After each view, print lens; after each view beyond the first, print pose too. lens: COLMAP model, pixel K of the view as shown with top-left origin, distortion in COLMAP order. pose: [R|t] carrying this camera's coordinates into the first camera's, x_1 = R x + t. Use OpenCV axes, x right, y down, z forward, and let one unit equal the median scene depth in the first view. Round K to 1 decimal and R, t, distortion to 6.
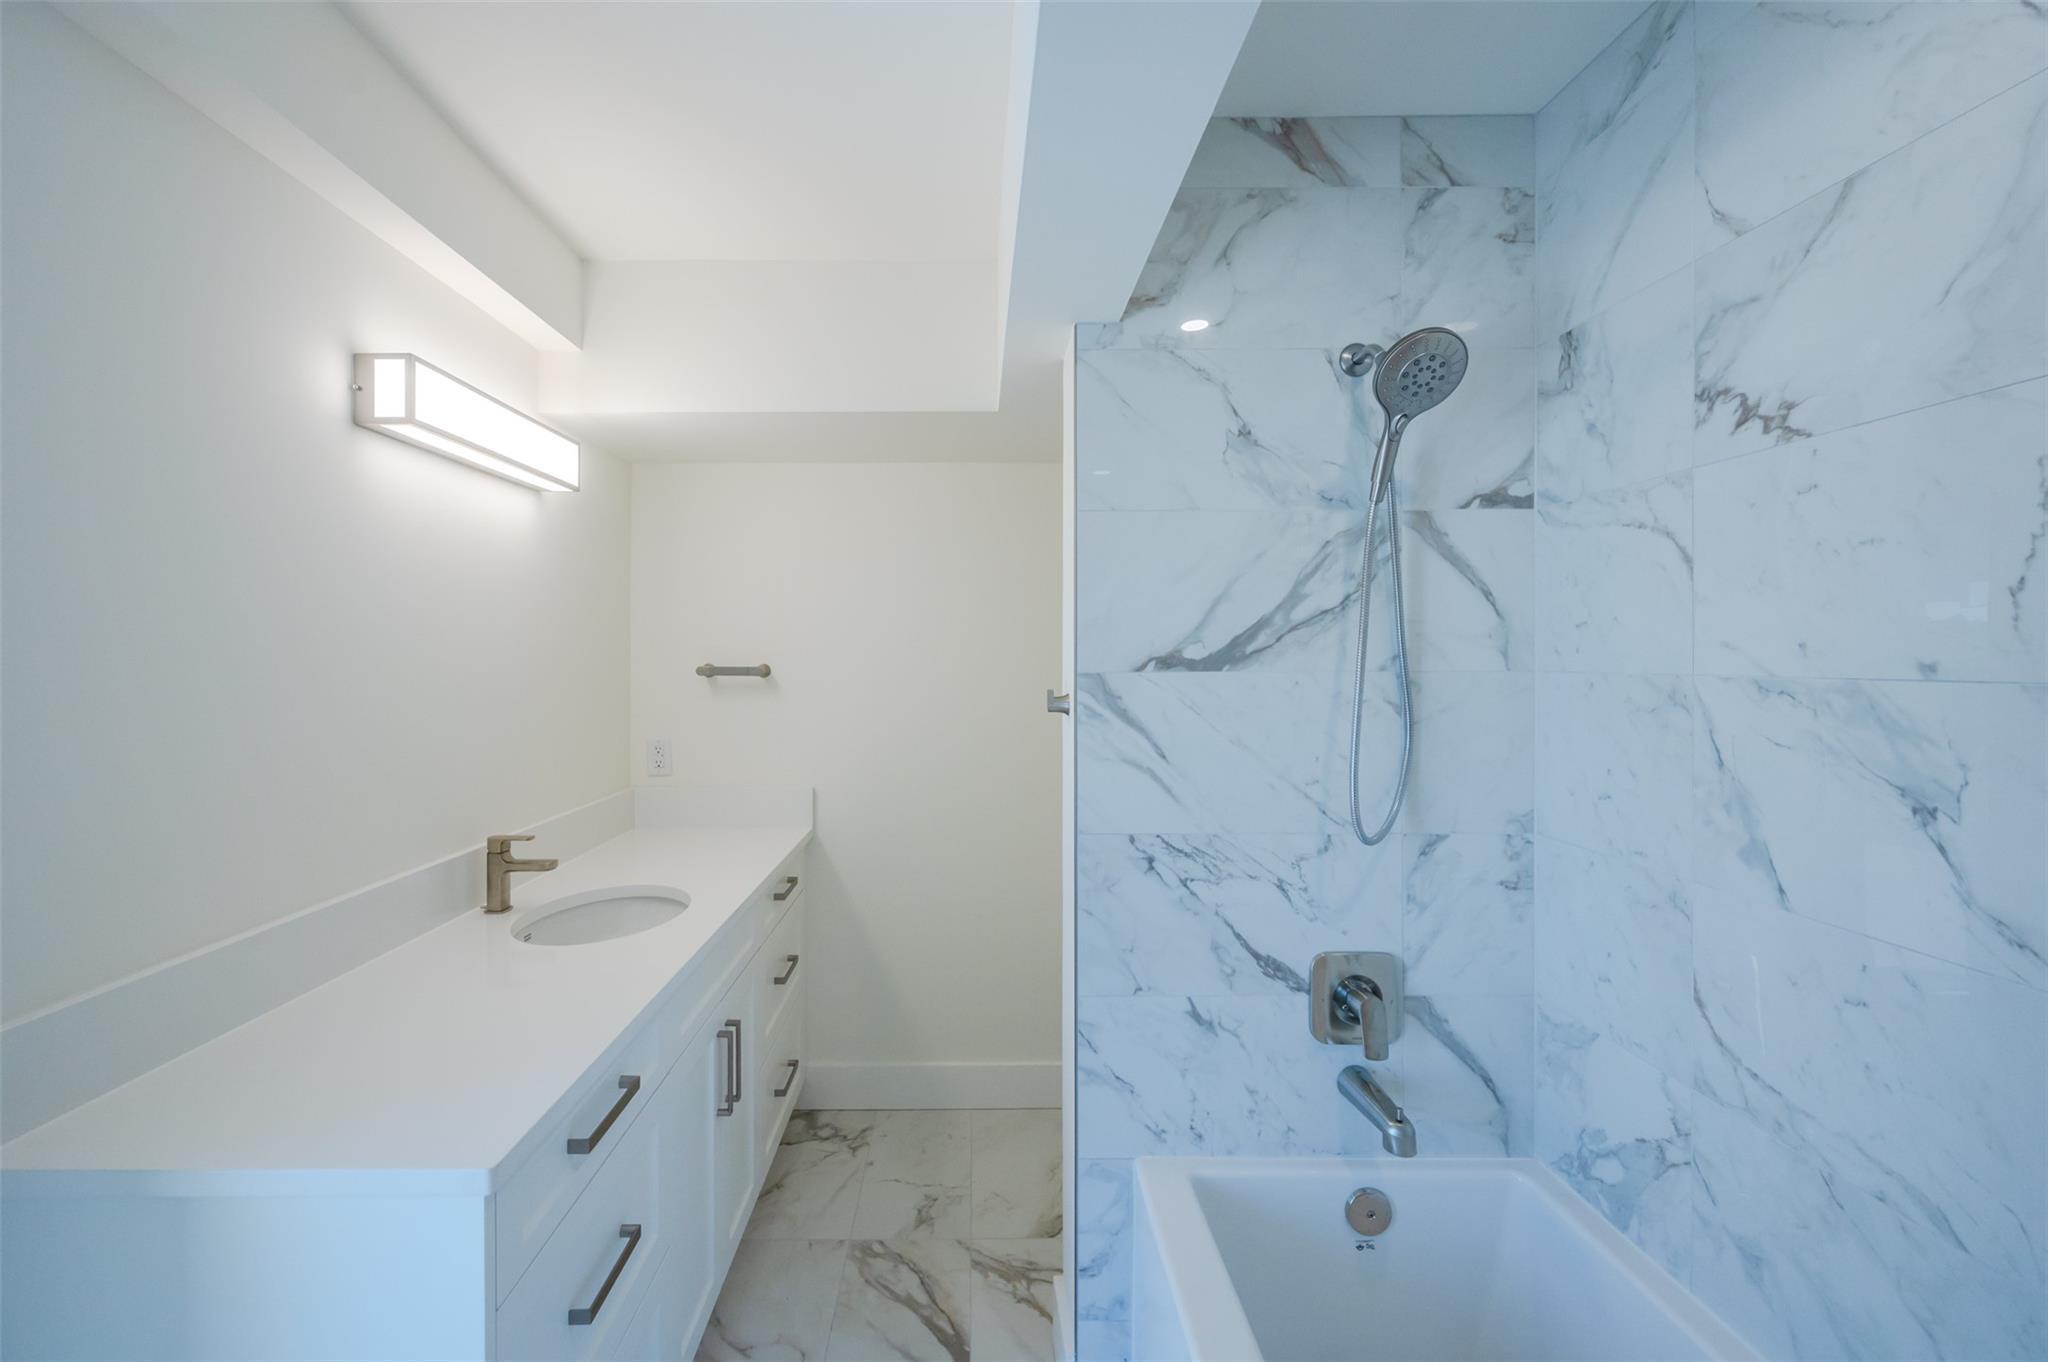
lens RADIAL K [[829.9, 0, 1020.1], [0, 829.9, 661.3], [0, 0, 1]] dist [-0.000511, -0.000201]
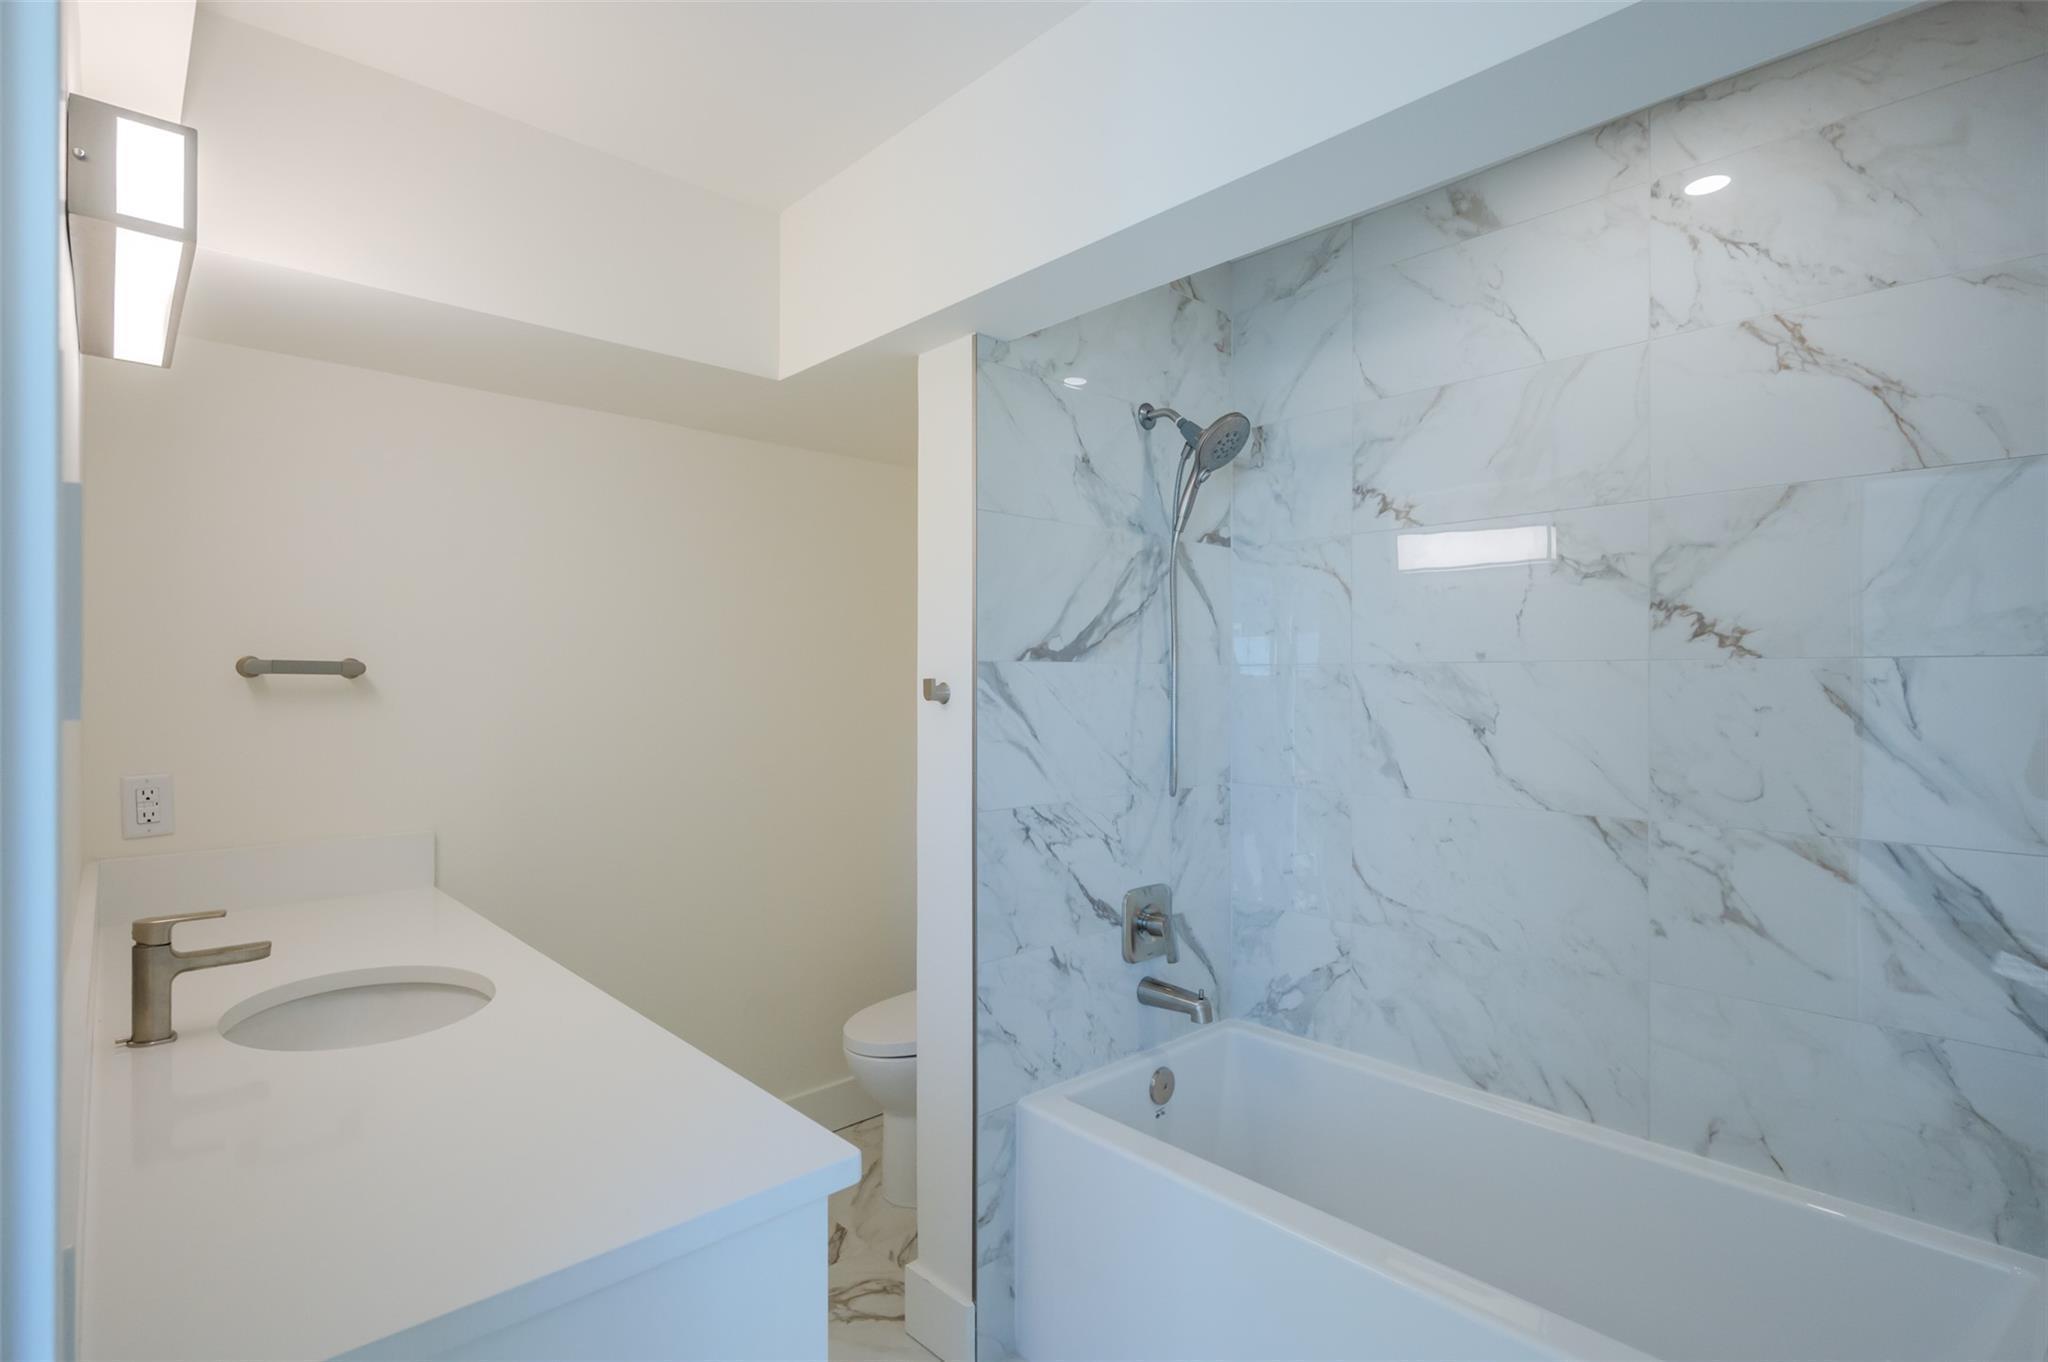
lens RADIAL K [[989.1, 0, 1033.7], [0, 989.1, 689.0], [0, 0, 1]] dist [0.005194, -0.001441]
pose [[0.729054, -0.003470, 0.684447, -0.749982], [0.003287, 0.999993, 0.001569, 0.047941], [-0.684448, 0.001106, 0.729061, 0.022522]]
